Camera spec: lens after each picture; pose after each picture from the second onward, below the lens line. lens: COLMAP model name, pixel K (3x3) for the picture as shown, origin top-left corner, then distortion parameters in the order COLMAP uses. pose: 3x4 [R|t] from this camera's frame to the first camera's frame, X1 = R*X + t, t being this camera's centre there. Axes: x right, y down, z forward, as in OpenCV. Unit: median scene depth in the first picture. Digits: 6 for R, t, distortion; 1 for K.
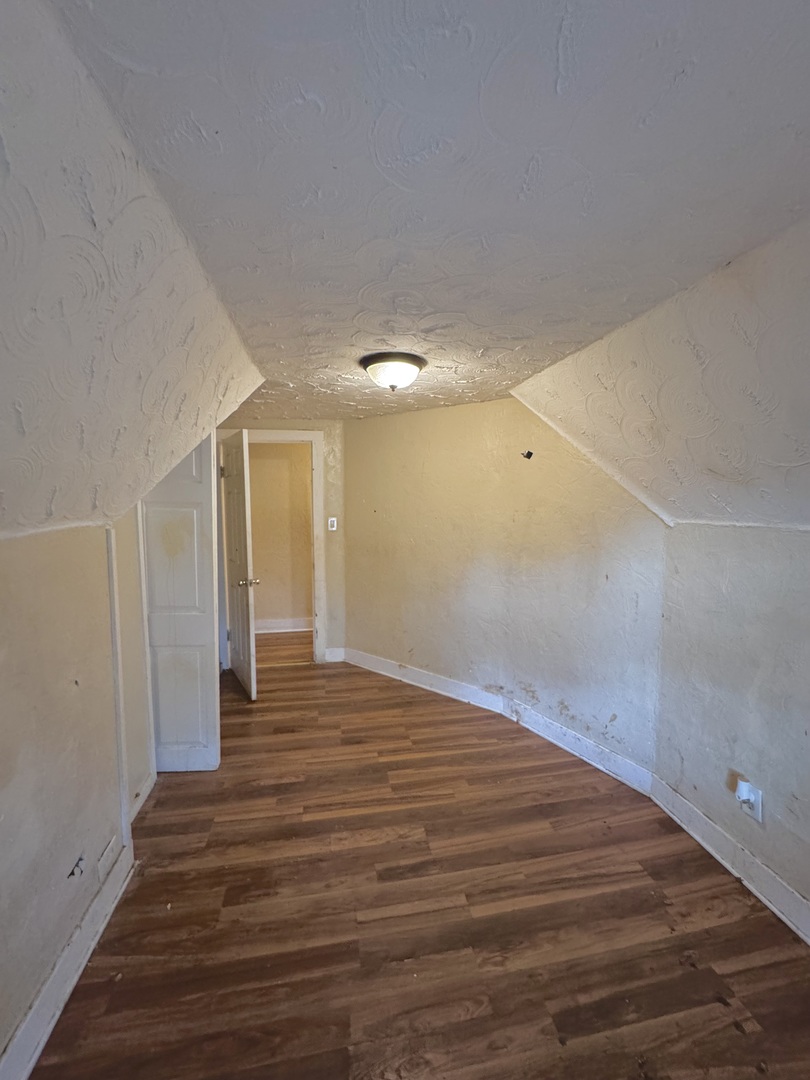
lens RADIAL K [[433.2, 0, 407.3], [0, 433.2, 539.1], [0, 0, 1]] dist [-0.001953, 0.000250]
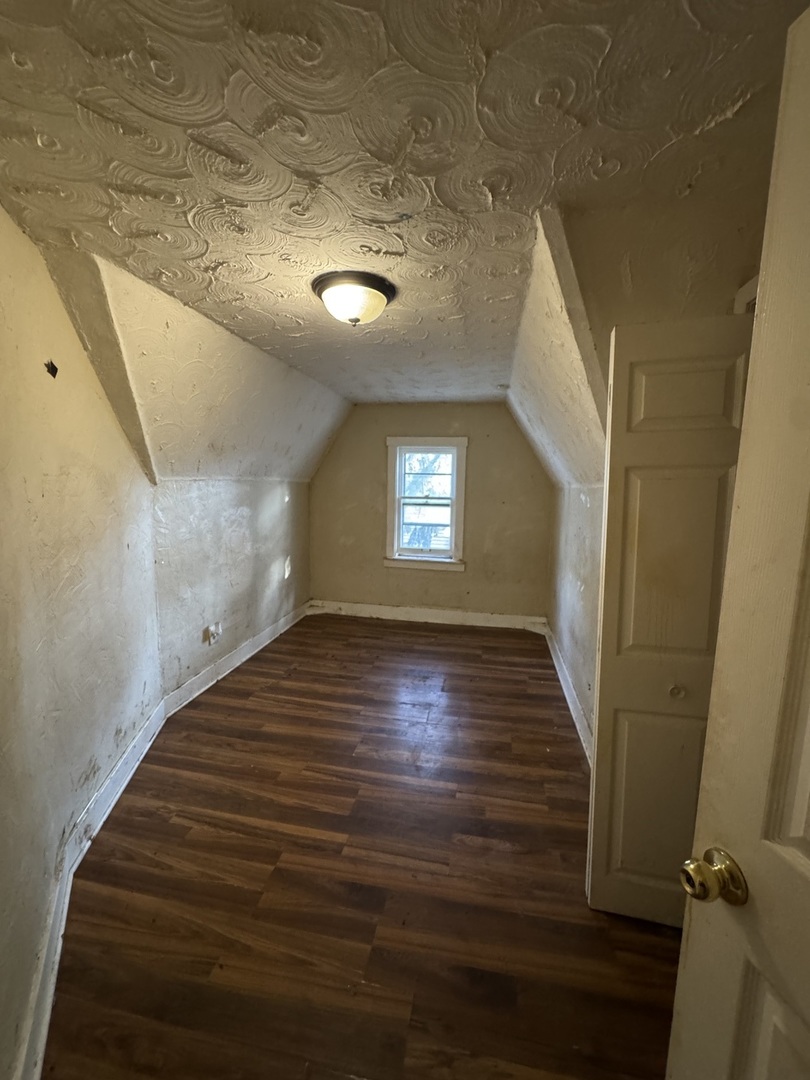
lens RADIAL K [[433.2, 0, 407.3], [0, 433.2, 539.1], [0, 0, 1]] dist [-0.001953, 0.000250]
pose [[-0.931180, -0.072284, 0.357322, -0.421413], [0.011053, 0.974098, 0.225857, -0.129249], [-0.364392, 0.214263, -0.906261, 1.703163]]
